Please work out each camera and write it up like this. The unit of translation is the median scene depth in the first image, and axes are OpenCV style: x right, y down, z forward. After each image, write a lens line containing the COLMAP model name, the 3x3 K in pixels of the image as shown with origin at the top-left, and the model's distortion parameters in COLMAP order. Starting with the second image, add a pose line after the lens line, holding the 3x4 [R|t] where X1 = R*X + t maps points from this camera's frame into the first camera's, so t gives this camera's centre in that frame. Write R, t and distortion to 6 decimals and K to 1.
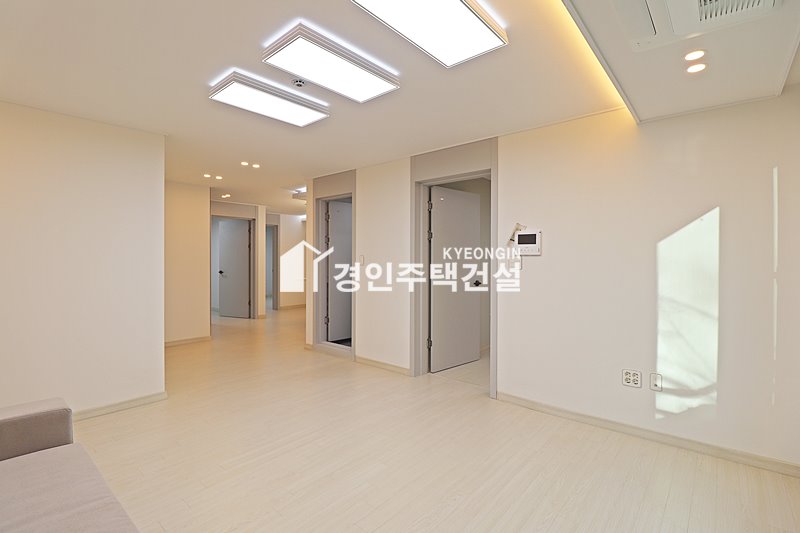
lens RADIAL K [[371.2, 0, 402.2], [0, 371.2, 261.1], [0, 0, 1]] dist [-0.001659, -0.009579]
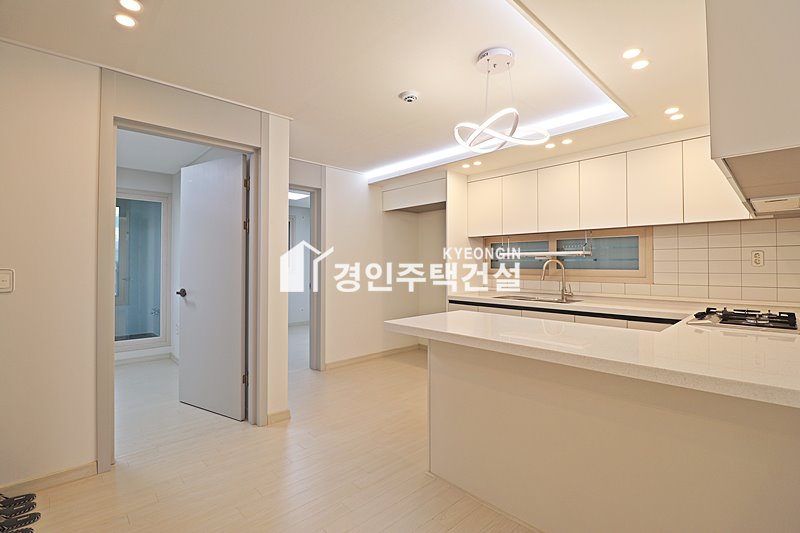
lens RADIAL K [[371.2, 0, 408.3], [0, 371.2, 258.1], [0, 0, 1]] dist [-0.001659, -0.009579]
pose [[0.995609, -0.003912, -0.093527, -0.440915], [0.001675, 0.999711, -0.023984, 0.004939], [0.093594, 0.023722, 0.995328, 1.321763]]
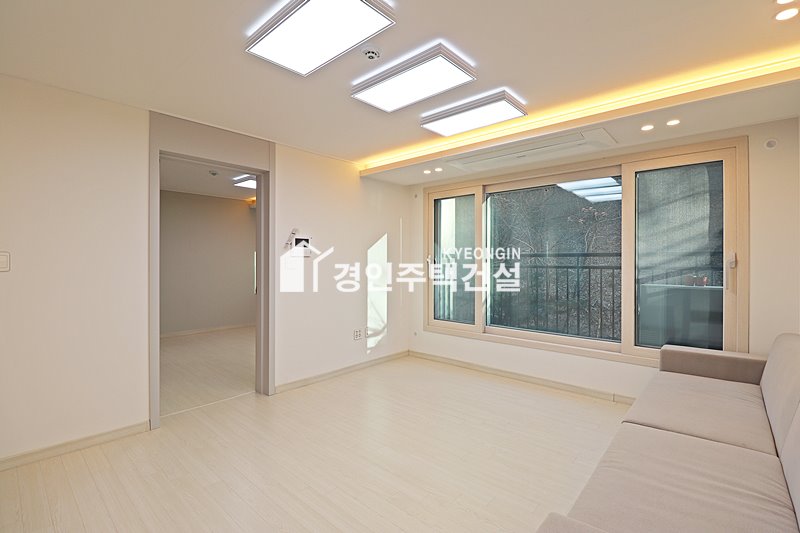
lens RADIAL K [[371.2, 0, 401.7], [0, 371.2, 265.4], [0, 0, 1]] dist [-0.001659, -0.009579]
pose [[0.017277, -0.015944, 0.999724, -0.639370], [0.002690, 0.999870, 0.015900, -0.004990], [-0.999847, 0.002414, 0.017318, 0.511866]]
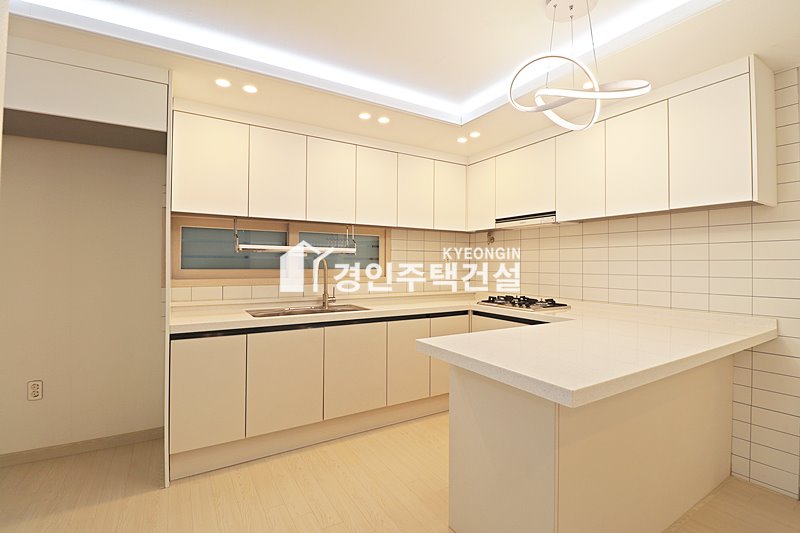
lens RADIAL K [[371.2, 0, 400.5], [0, 371.2, 265.1], [0, 0, 1]] dist [-0.001659, -0.009579]
pose [[0.297338, -0.003498, 0.954766, -0.753029], [-0.000038, 0.999993, 0.003675, 0.000404], [-0.954772, -0.001129, 0.297336, 1.809131]]
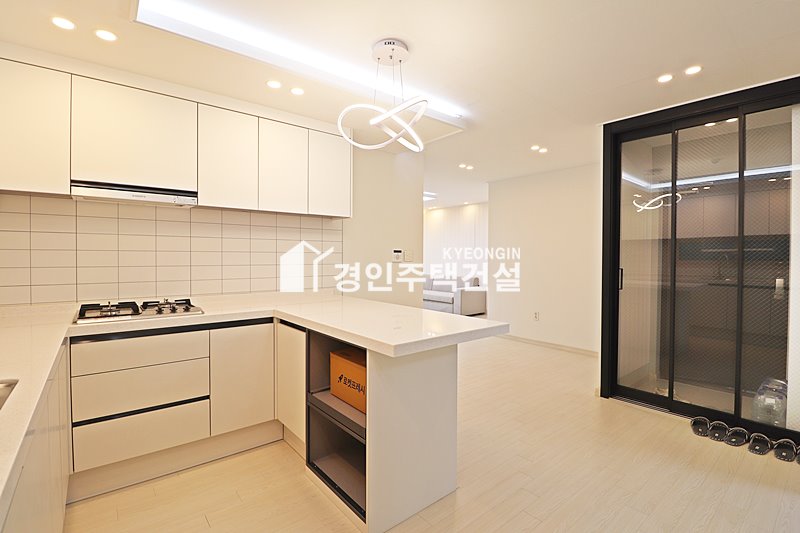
lens RADIAL K [[371.2, 0, 402.5], [0, 371.2, 260.0], [0, 0, 1]] dist [-0.001659, -0.009579]
pose [[-0.987740, -0.007528, 0.155925, -0.470224], [-0.005844, 0.999920, 0.011252, 0.000531], [-0.155997, 0.010203, -0.987705, 2.191348]]
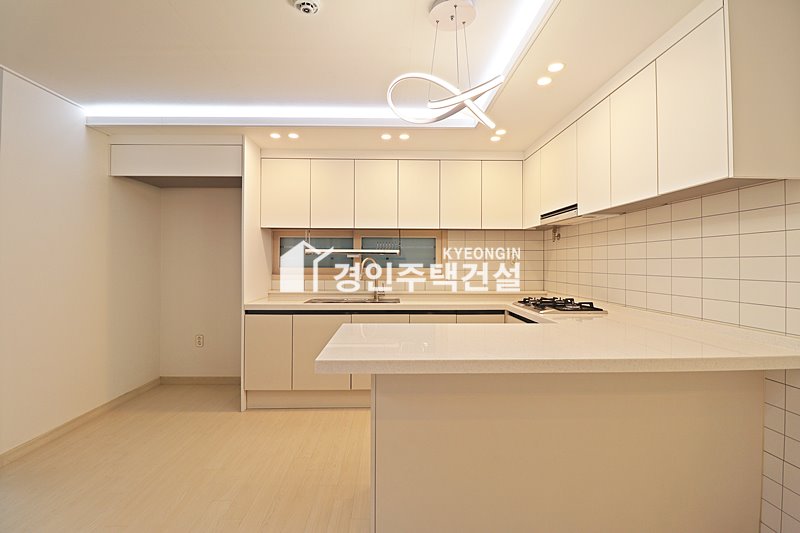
lens RADIAL K [[371.2, 0, 397.3], [0, 371.2, 262.7], [0, 0, 1]] dist [-0.001659, -0.009579]
pose [[0.739468, -0.000457, 0.673192, -0.663674], [0.002563, 0.999994, -0.002136, 0.001201], [-0.673187, 0.003305, 0.739465, 1.535560]]
